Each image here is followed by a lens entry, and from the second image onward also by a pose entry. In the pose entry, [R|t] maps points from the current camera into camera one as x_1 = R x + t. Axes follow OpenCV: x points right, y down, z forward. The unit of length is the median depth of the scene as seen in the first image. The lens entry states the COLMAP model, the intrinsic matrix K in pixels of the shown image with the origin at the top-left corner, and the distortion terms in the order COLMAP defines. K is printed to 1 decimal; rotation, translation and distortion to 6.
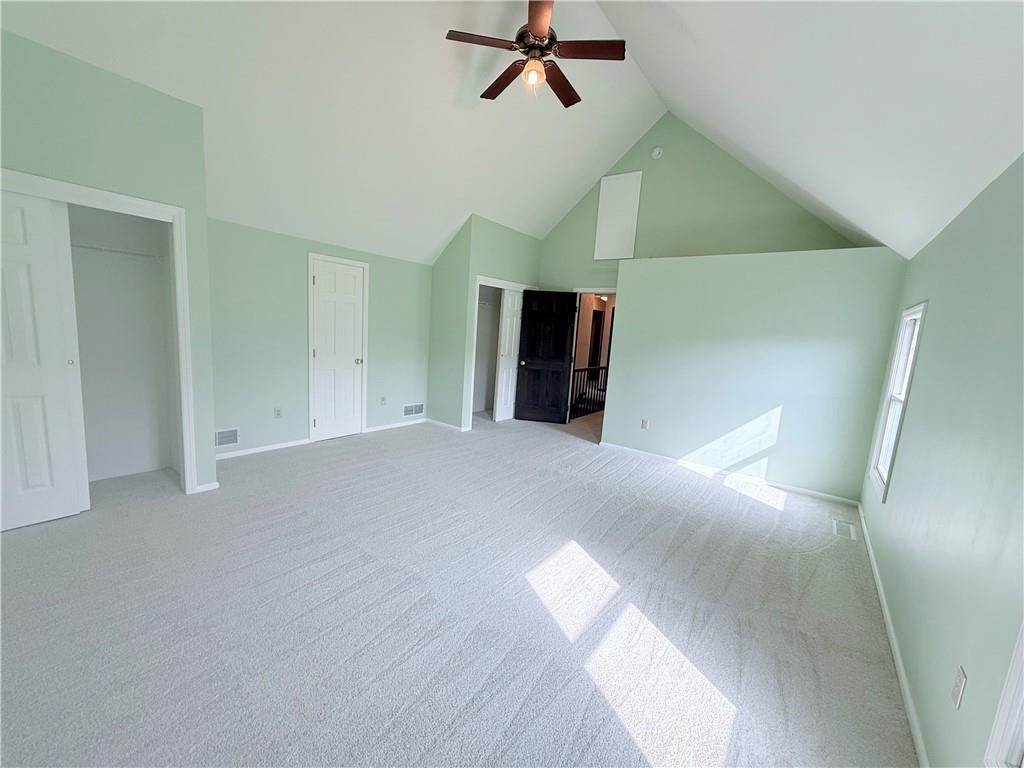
lens RADIAL K [[409.5, 0, 512.5], [0, 409.5, 384.6], [0, 0, 1]] dist [0.001200, -0.000009]
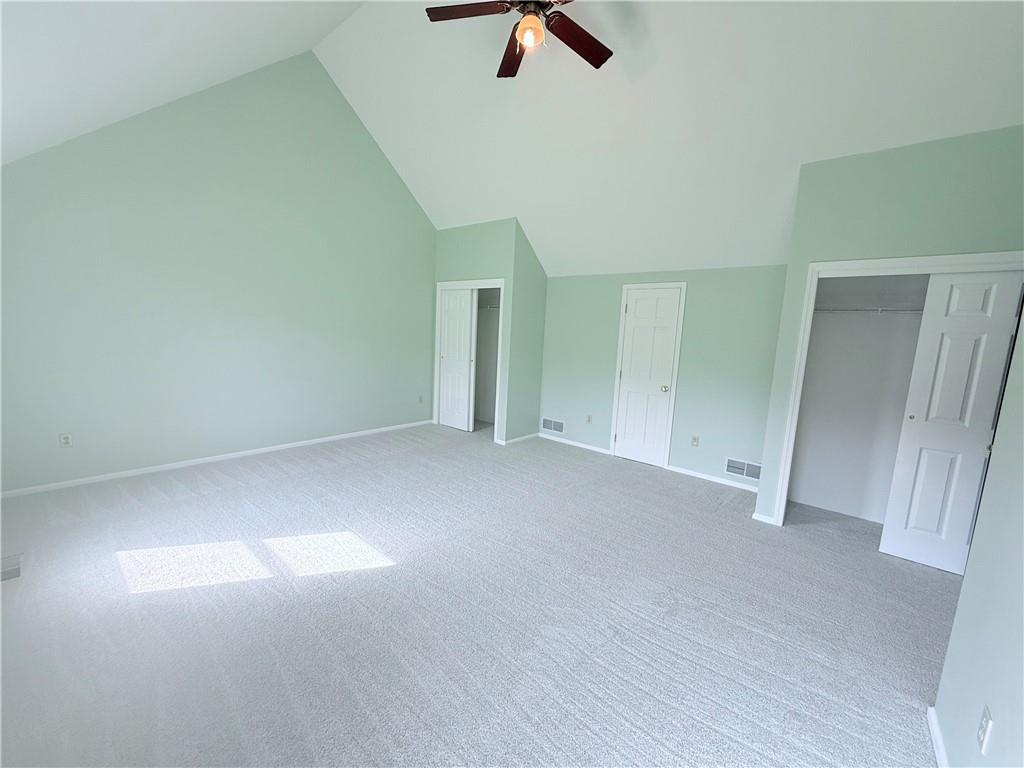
lens RADIAL K [[409.5, 0, 510.7], [0, 409.5, 388.7], [0, 0, 1]] dist [0.001200, -0.000009]
pose [[-0.063009, 0.069542, -0.995587, 0.599446], [-0.192016, 0.978087, 0.080472, -0.068148], [0.979367, 0.196240, -0.048275, 0.735536]]
